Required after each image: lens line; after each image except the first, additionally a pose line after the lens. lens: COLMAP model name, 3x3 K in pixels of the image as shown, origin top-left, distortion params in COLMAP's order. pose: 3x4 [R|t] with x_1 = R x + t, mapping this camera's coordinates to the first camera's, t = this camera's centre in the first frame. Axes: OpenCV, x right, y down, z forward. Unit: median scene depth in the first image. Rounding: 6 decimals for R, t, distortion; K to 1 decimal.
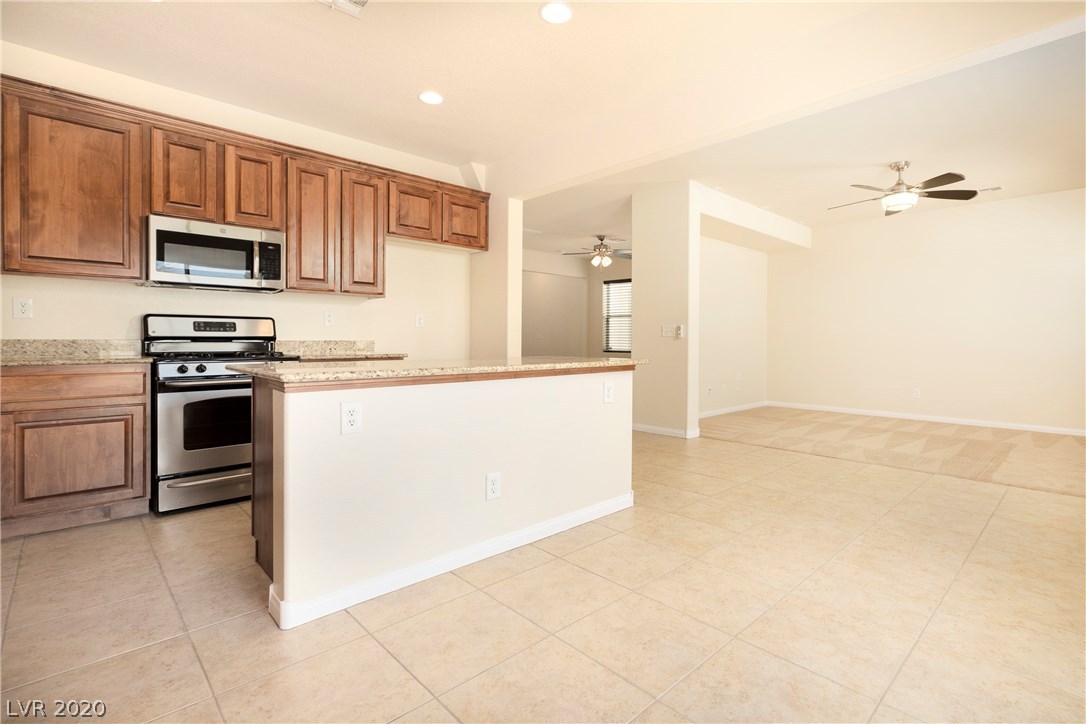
lens RADIAL K [[514.4, 0, 578.2], [0, 514.4, 341.5], [0, 0, 1]] dist [-0.000981, 0.000152]
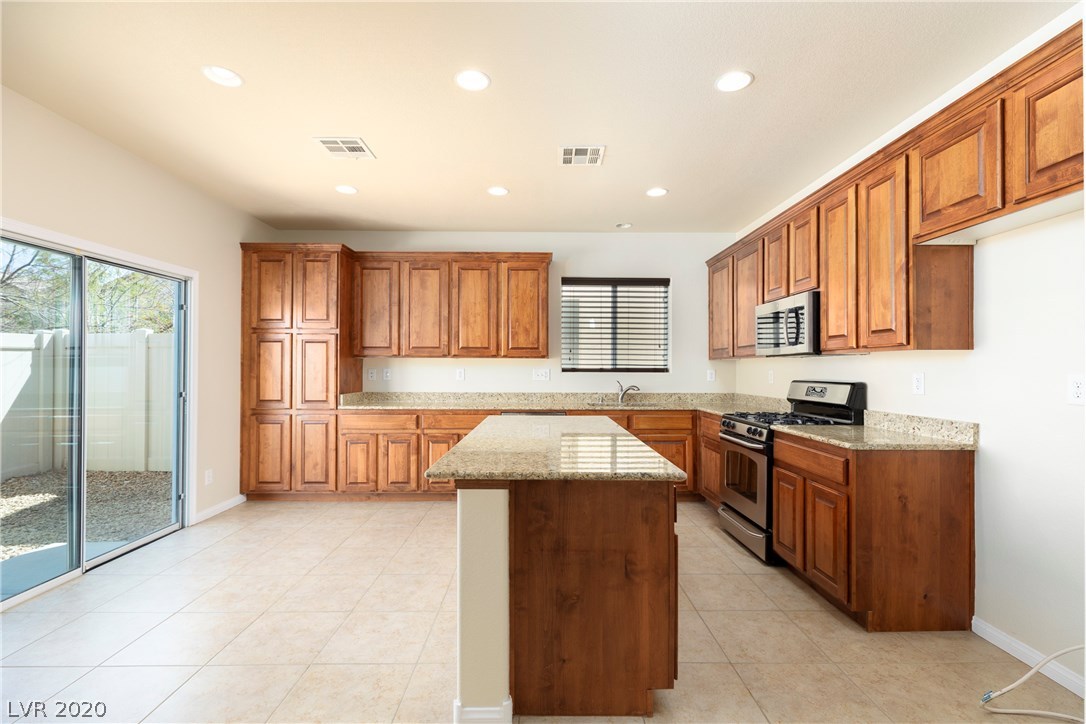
lens RADIAL K [[483.5, 0, 543.6], [0, 483.5, 364.4], [0, 0, 1]] dist [0.005263, -0.001304]
pose [[-0.696683, -0.015620, -0.717209, 0.378747], [-0.010042, 0.999877, -0.012021, -0.066635], [0.717309, -0.001172, -0.696754, 1.277398]]
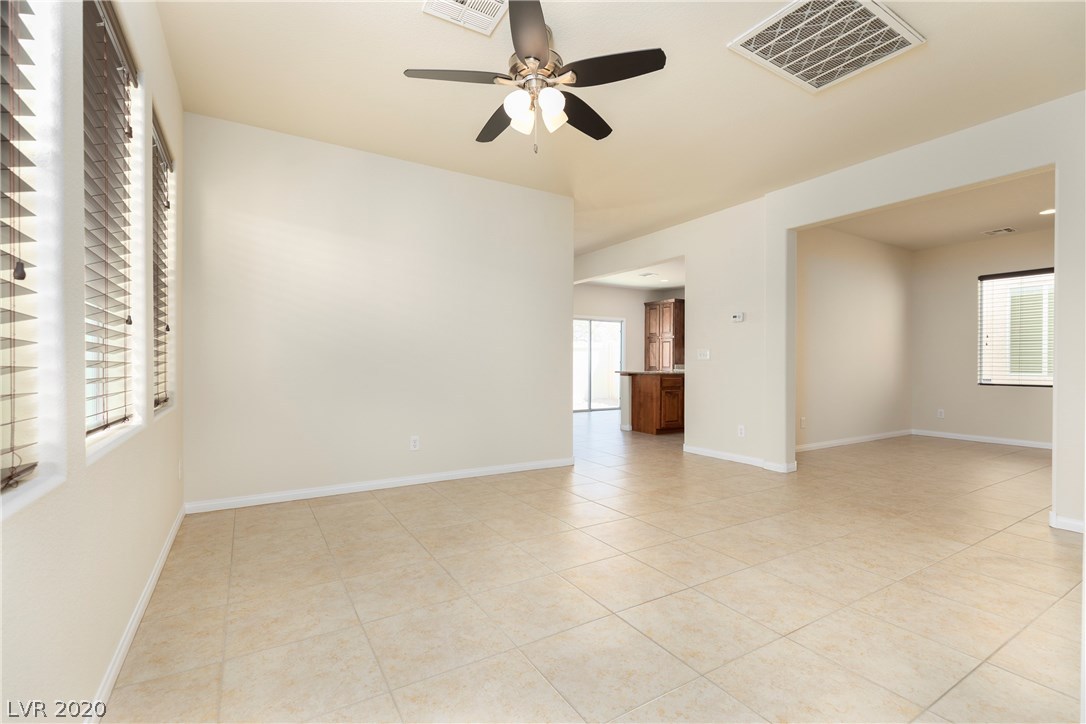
lens RADIAL K [[483.5, 0, 545.0], [0, 483.5, 366.1], [0, 0, 1]] dist [0.005263, -0.001304]
pose [[-0.973374, -0.014796, 0.228745, -0.063666], [-0.012243, 0.999846, 0.012577, -0.014644], [-0.228896, 0.009442, -0.973405, 3.012073]]
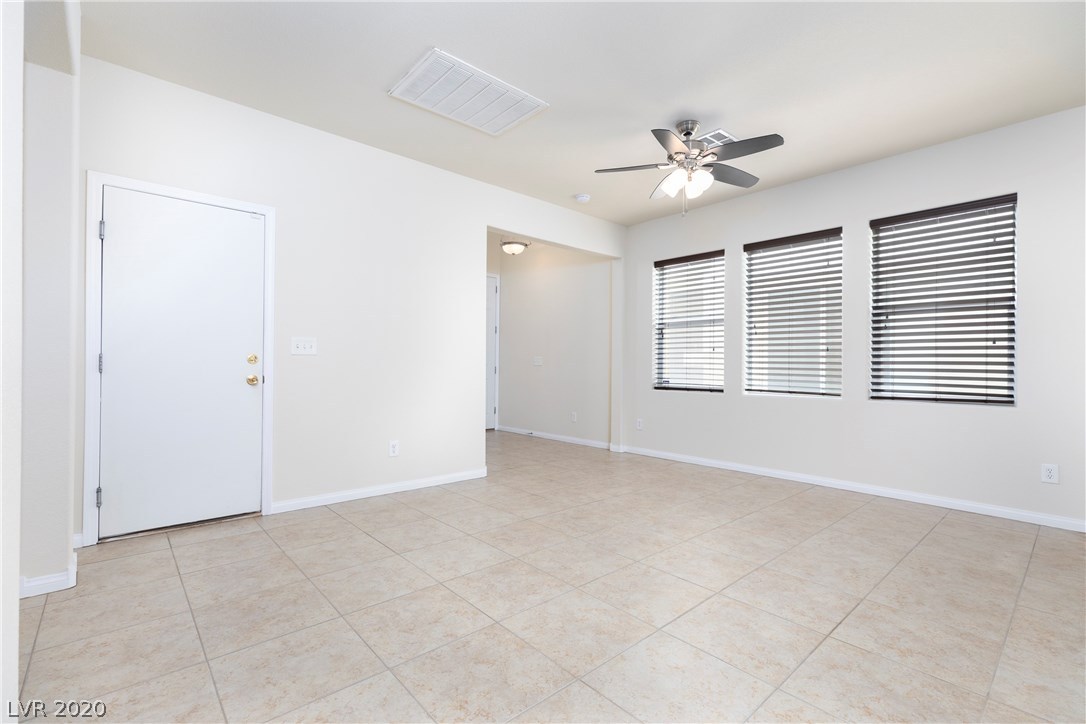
lens RADIAL K [[483.5, 0, 544.6], [0, 483.5, 365.3], [0, 0, 1]] dist [0.005263, -0.001304]
pose [[0.998585, -0.000722, -0.053171, -0.117278], [0.000252, 0.999961, -0.008843, -0.004262], [0.053175, 0.008817, 0.998546, 1.383428]]
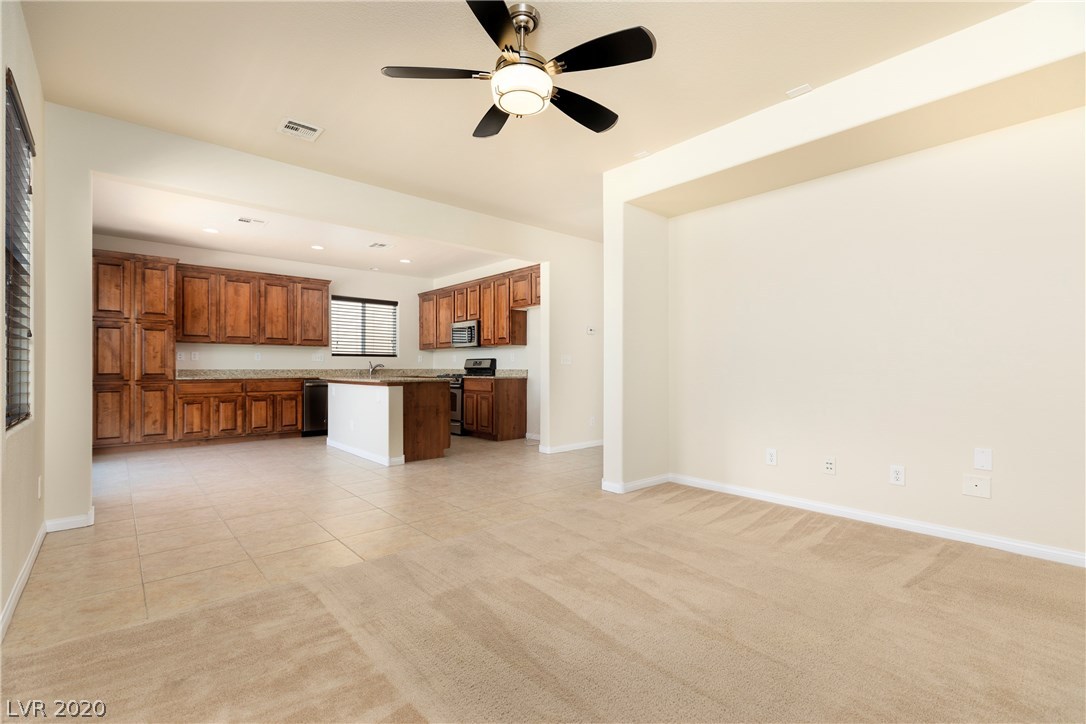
lens RADIAL K [[483.5, 0, 543.0], [0, 483.5, 365.3], [0, 0, 1]] dist [0.005263, -0.001304]
pose [[-0.060952, -0.011979, -0.998069, 1.480287], [-0.003145, 0.999925, -0.011809, 0.004175], [0.998136, 0.002420, -0.060985, 1.425581]]
